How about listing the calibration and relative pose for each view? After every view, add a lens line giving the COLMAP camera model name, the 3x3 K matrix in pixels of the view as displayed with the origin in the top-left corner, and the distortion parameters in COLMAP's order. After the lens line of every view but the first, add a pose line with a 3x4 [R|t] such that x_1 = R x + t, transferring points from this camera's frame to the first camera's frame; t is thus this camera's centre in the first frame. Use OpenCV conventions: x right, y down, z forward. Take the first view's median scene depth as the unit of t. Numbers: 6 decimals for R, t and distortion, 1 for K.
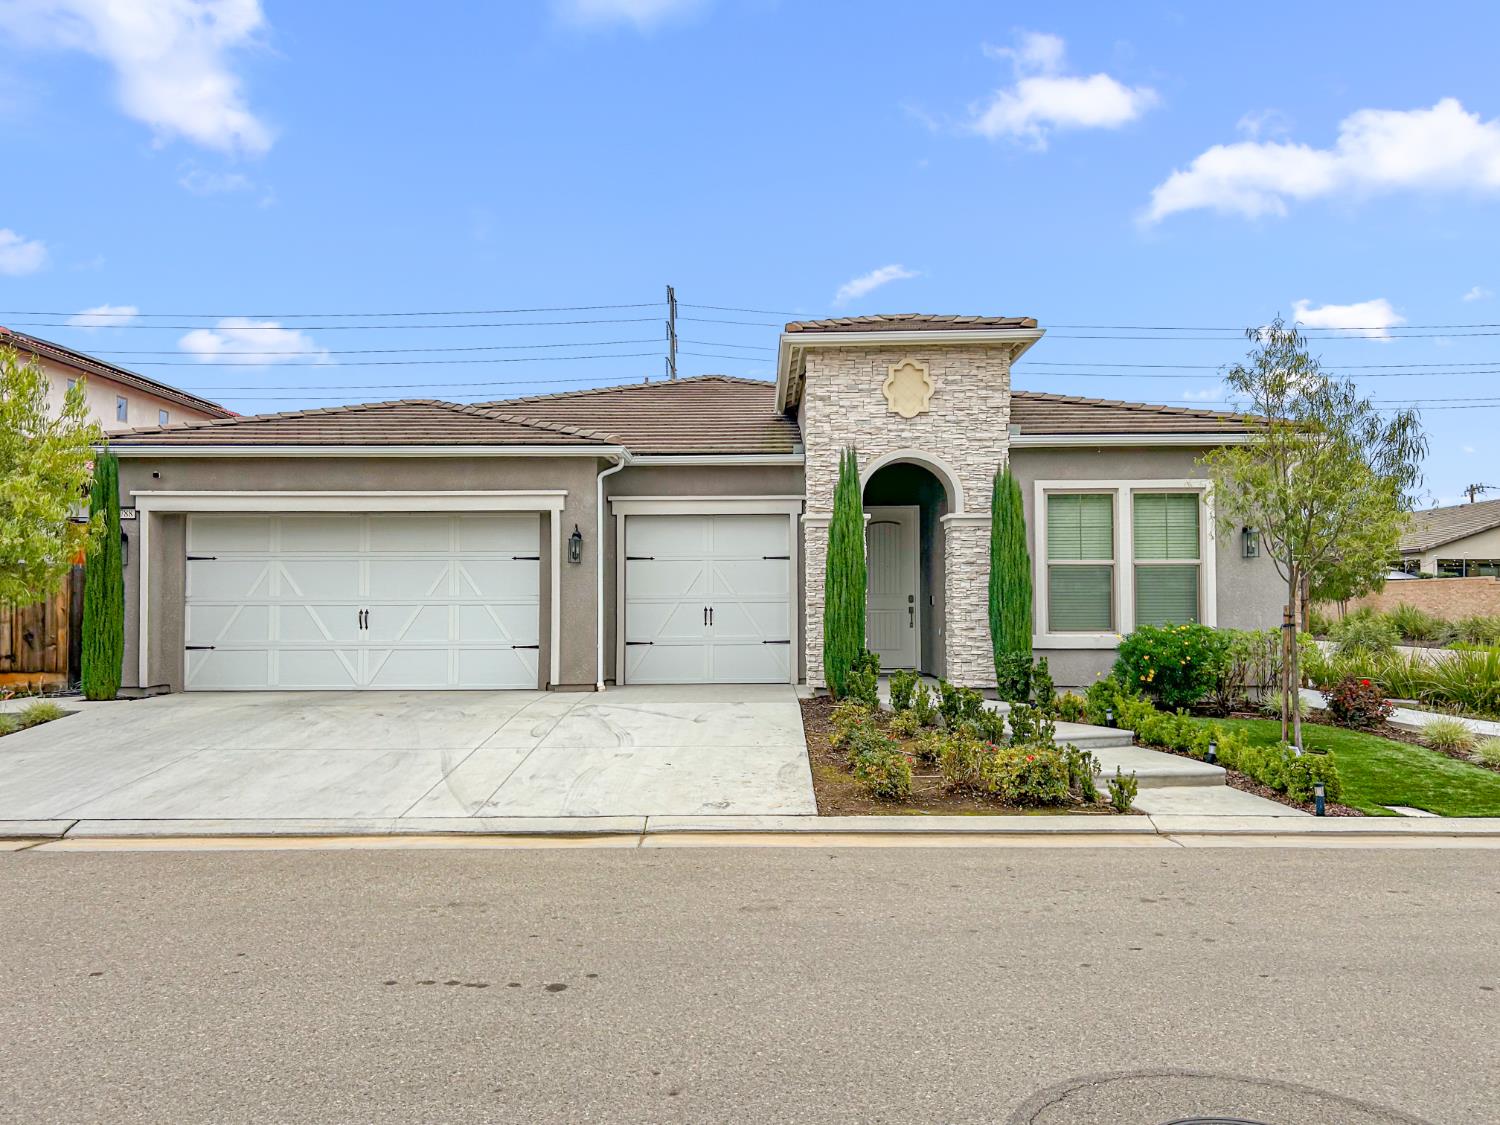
lens RADIAL K [[1115.7, 0, 750.0], [0, 1115.7, 562.5], [0, 0, 1]] dist [-0.055194, 0.048741]
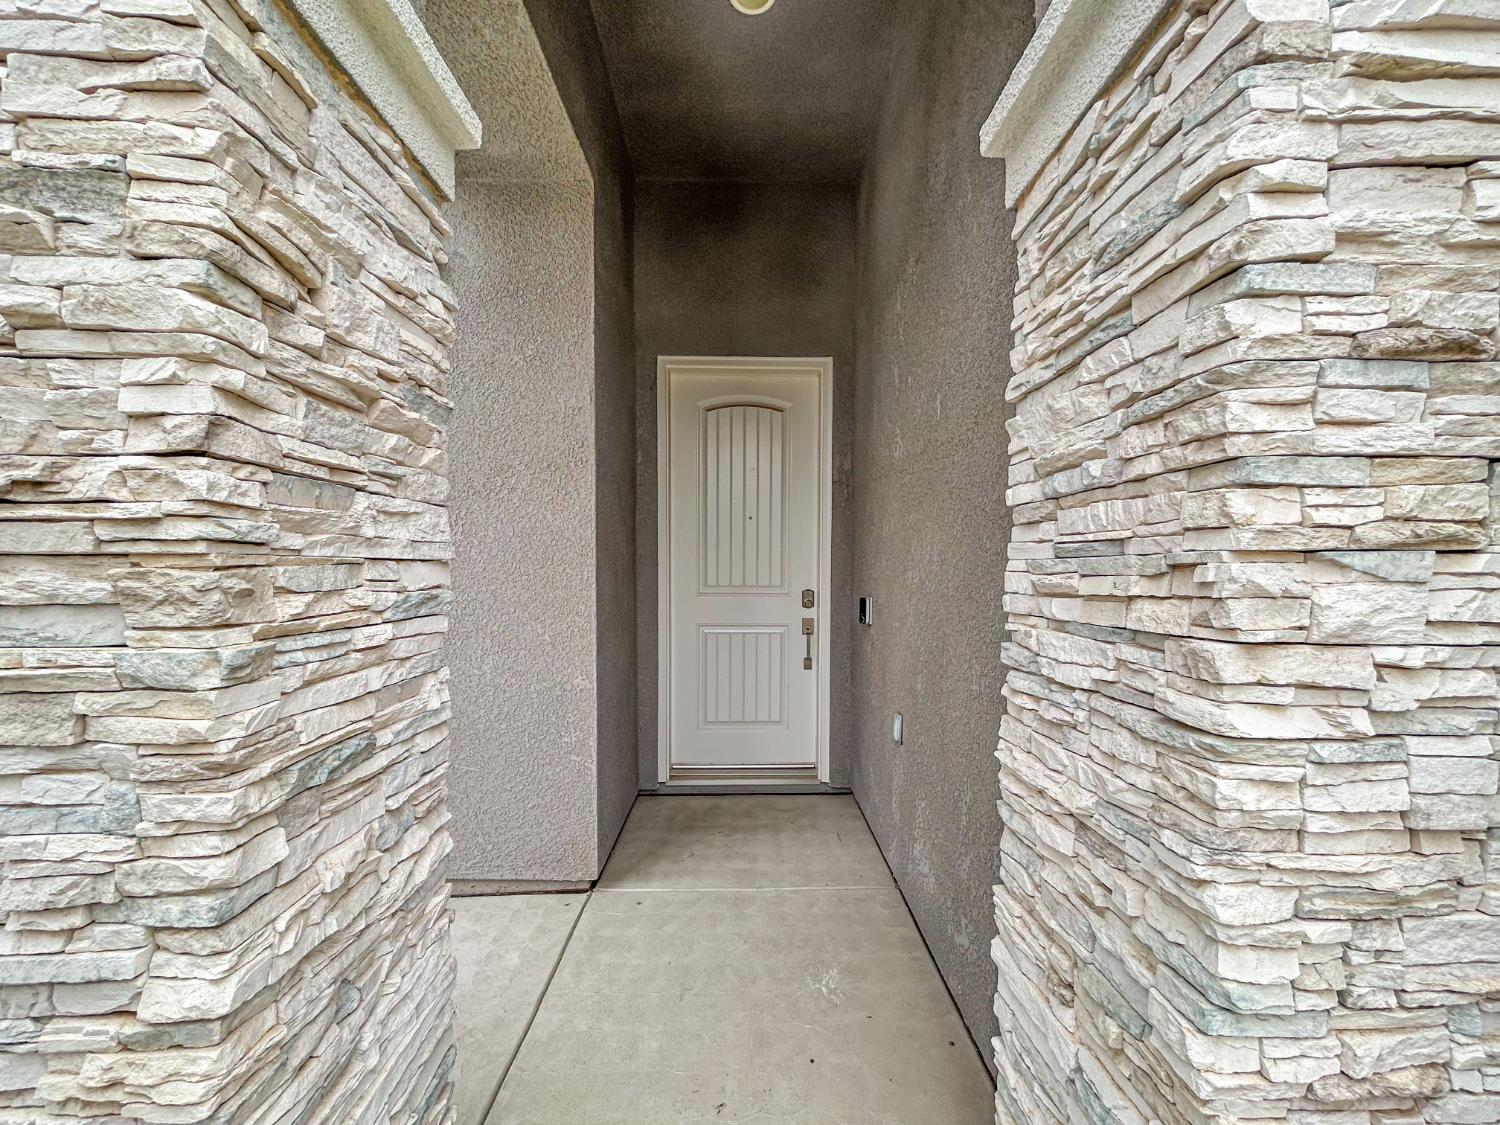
lens RADIAL K [[604.5, 0, 746.1], [0, 604.5, 568.8], [0, 0, 1]] dist [-0.000464, -0.000107]
pose [[0.999827, 0.009680, 0.015900, 0.183592], [-0.010283, 0.999214, 0.038273, 0.020121], [-0.015517, -0.038430, 0.999141, 1.210470]]
